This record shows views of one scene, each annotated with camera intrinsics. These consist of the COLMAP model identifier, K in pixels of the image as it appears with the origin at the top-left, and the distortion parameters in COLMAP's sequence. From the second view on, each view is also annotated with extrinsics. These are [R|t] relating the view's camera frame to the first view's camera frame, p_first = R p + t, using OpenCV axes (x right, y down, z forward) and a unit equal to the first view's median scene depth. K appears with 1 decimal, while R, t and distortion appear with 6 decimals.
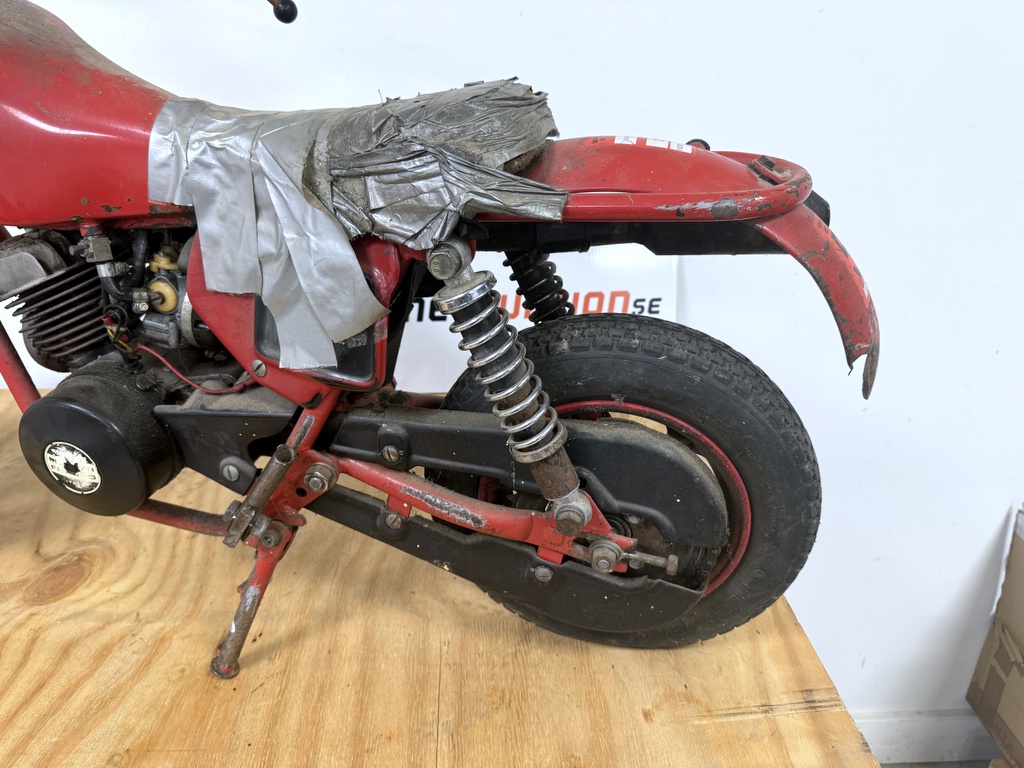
lens RADIAL K [[740.7, 0, 512.0], [0, 740.7, 384.0], [0, 0, 1]] dist [0.003737, -0.000627]
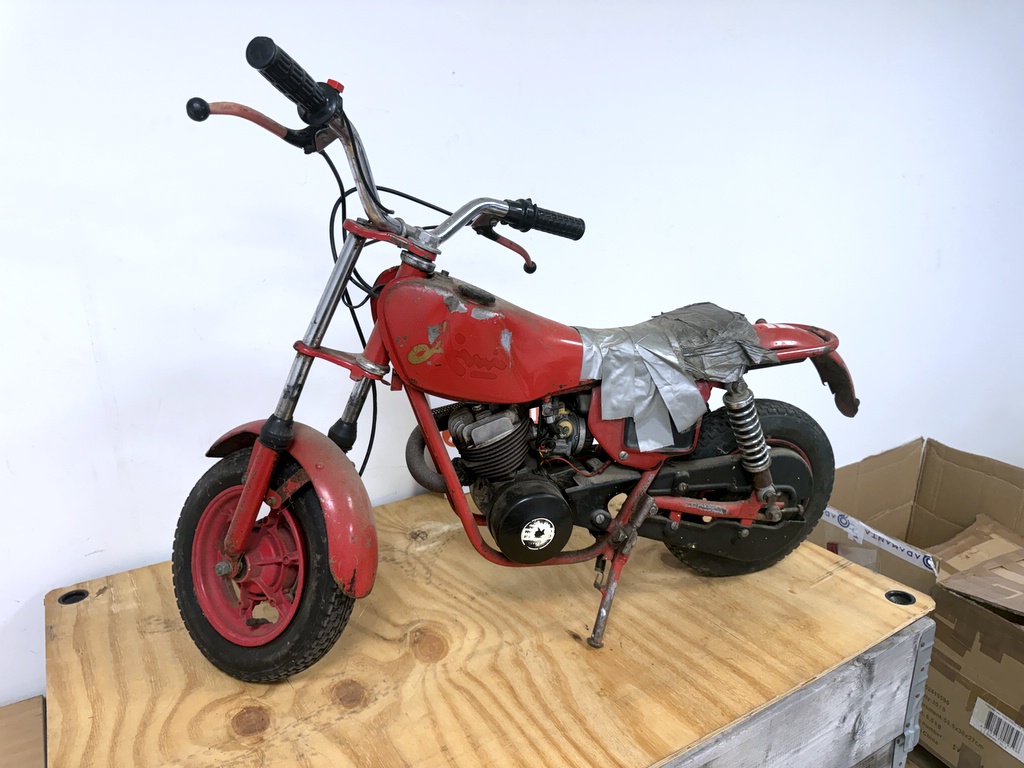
lens RADIAL K [[701.4, 0, 512.0], [0, 701.4, 384.0], [0, 0, 1]] dist [0.105117, 0.000130]
pose [[0.878336, -0.142421, 0.456336, -1.466775], [0.209839, 0.972572, -0.100352, -0.083706], [-0.429528, 0.183900, 0.884130, -0.559943]]
